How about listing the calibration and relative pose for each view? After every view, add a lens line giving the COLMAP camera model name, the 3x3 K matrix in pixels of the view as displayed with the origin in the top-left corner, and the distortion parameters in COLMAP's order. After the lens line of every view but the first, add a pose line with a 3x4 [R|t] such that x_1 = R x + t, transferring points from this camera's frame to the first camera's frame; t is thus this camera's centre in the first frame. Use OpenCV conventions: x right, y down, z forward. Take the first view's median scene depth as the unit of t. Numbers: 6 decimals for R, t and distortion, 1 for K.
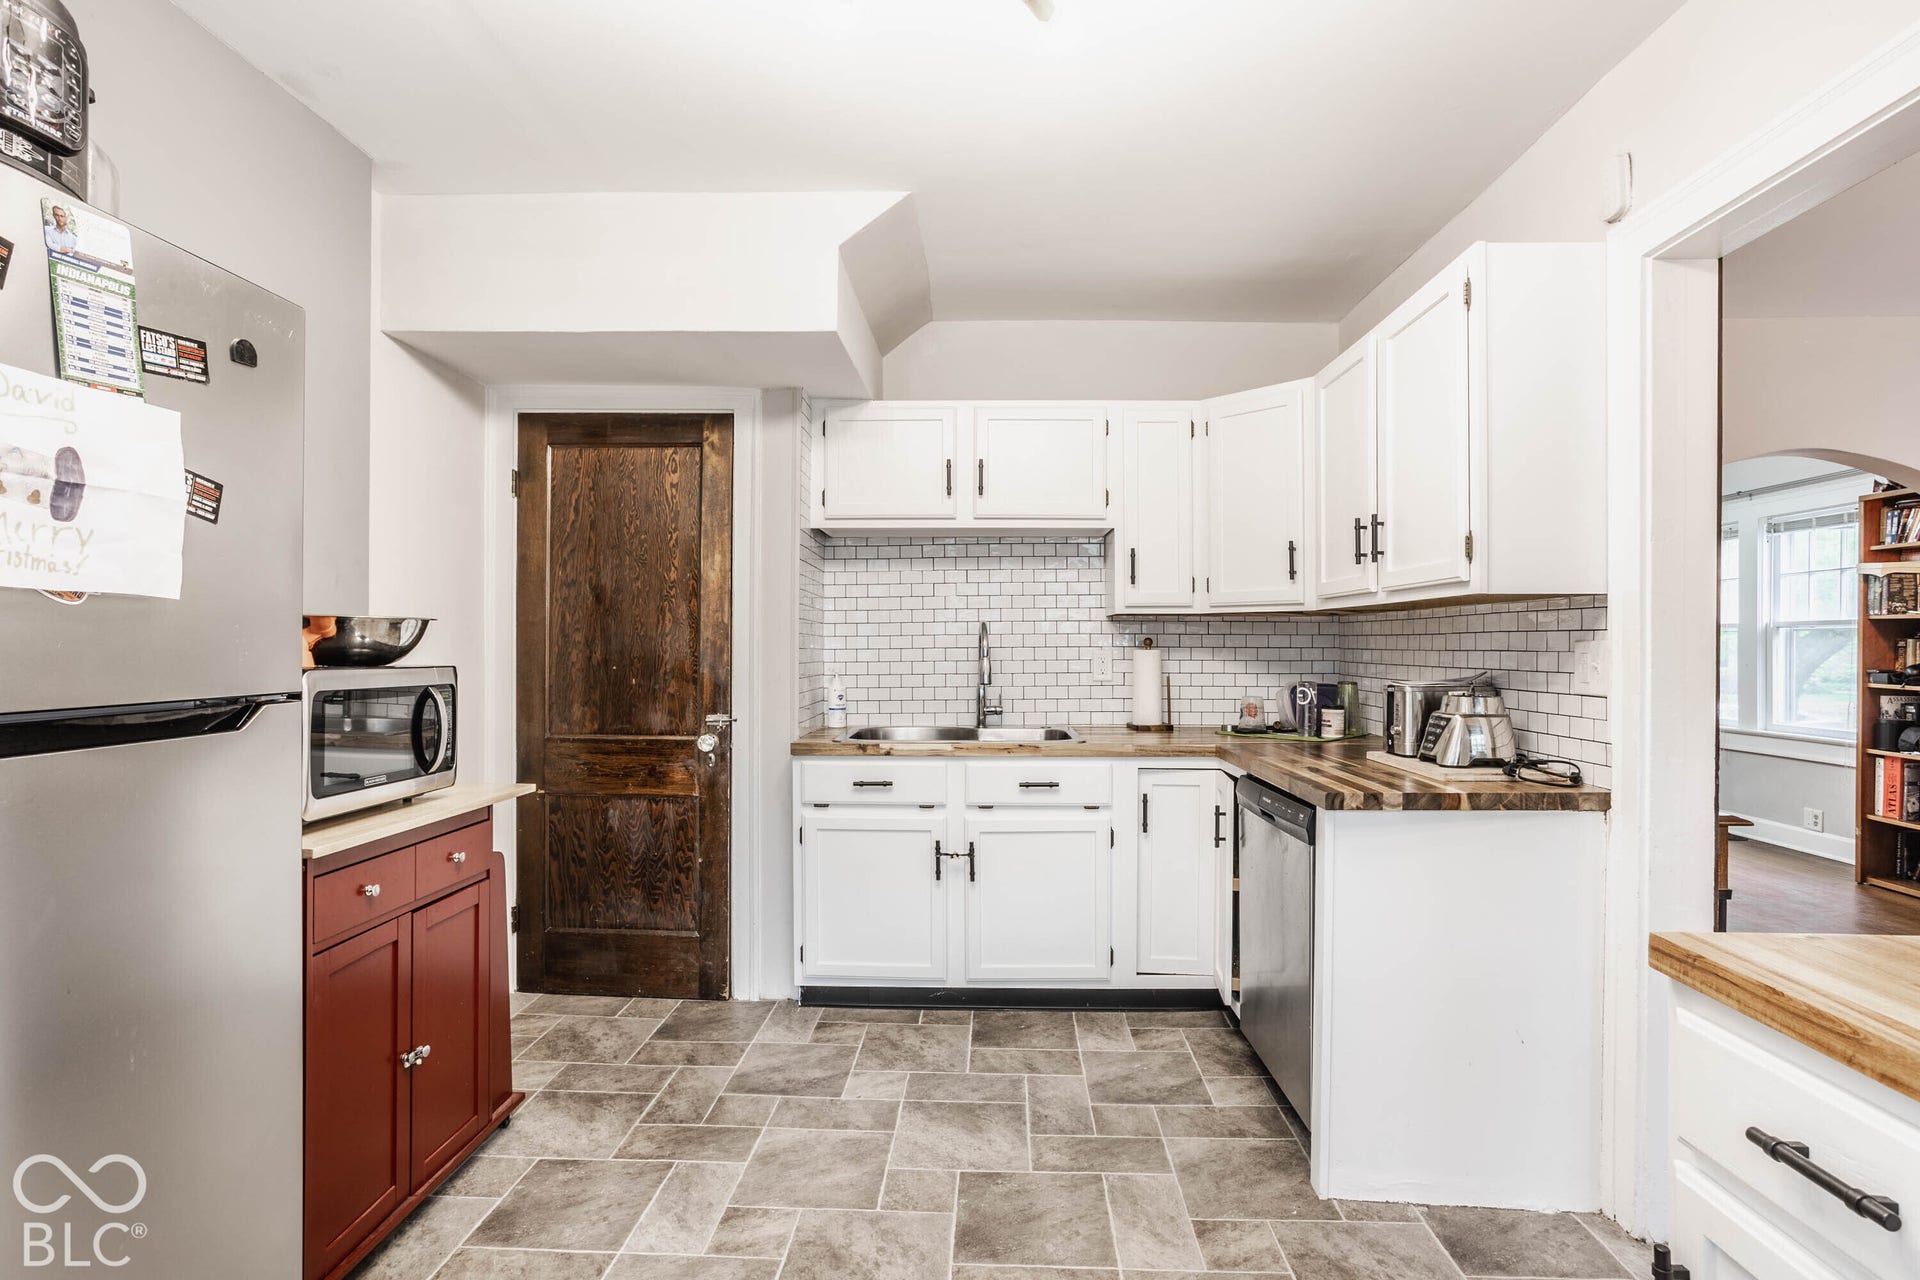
lens RADIAL K [[944.2, 0, 967.1], [0, 944.2, 639.7], [0, 0, 1]] dist [-0.019243, 0.000436]
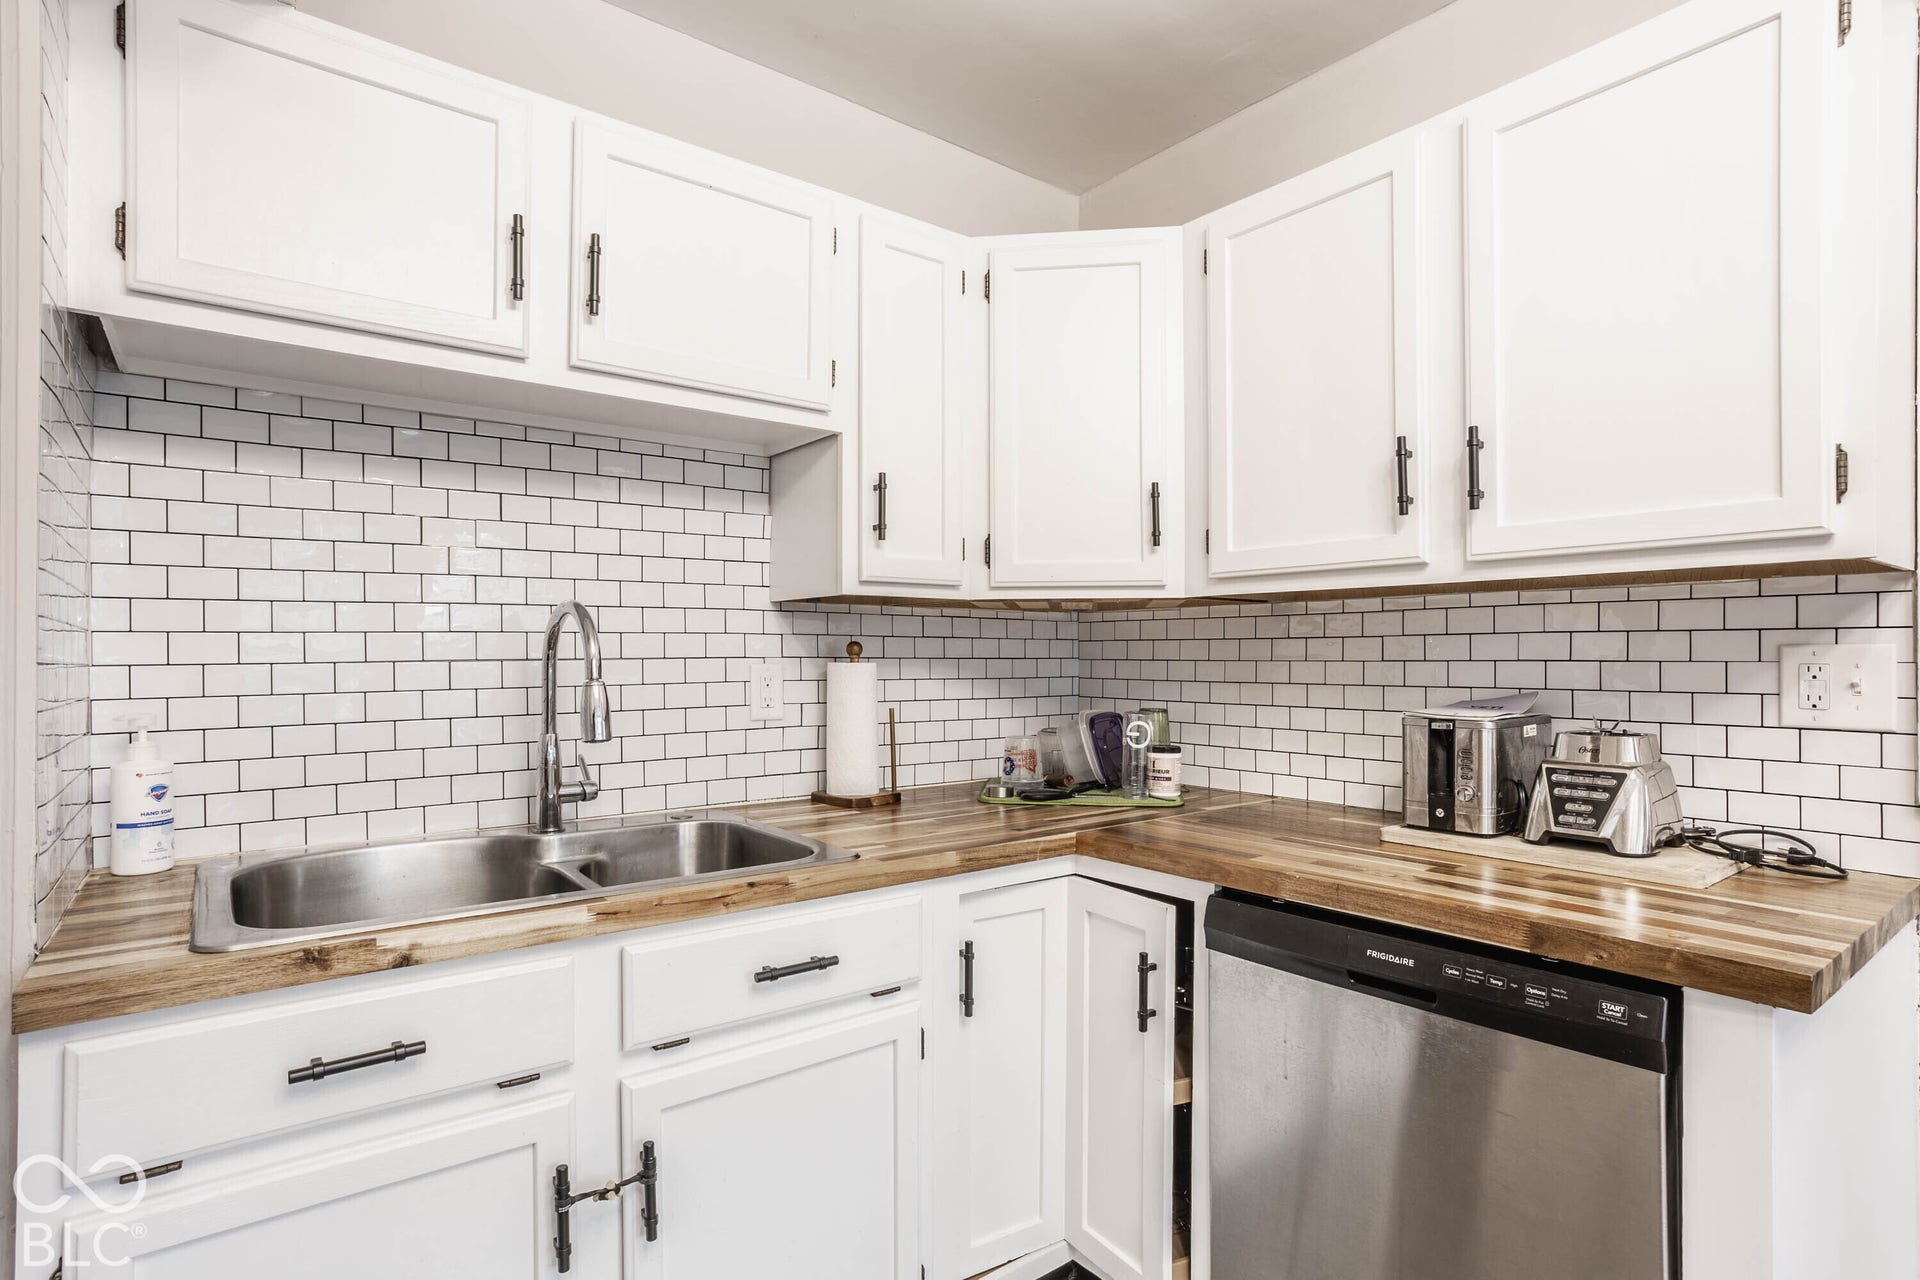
lens RADIAL K [[962.1, 0, 955.8], [0, 962.1, 656.3], [0, 0, 1]] dist [-0.040685, 0.021196]
pose [[0.778454, -0.001058, 0.627701, -0.130593], [-0.001746, 0.999991, 0.003851, 0.004797], [-0.627699, -0.004094, 0.778445, 0.535375]]
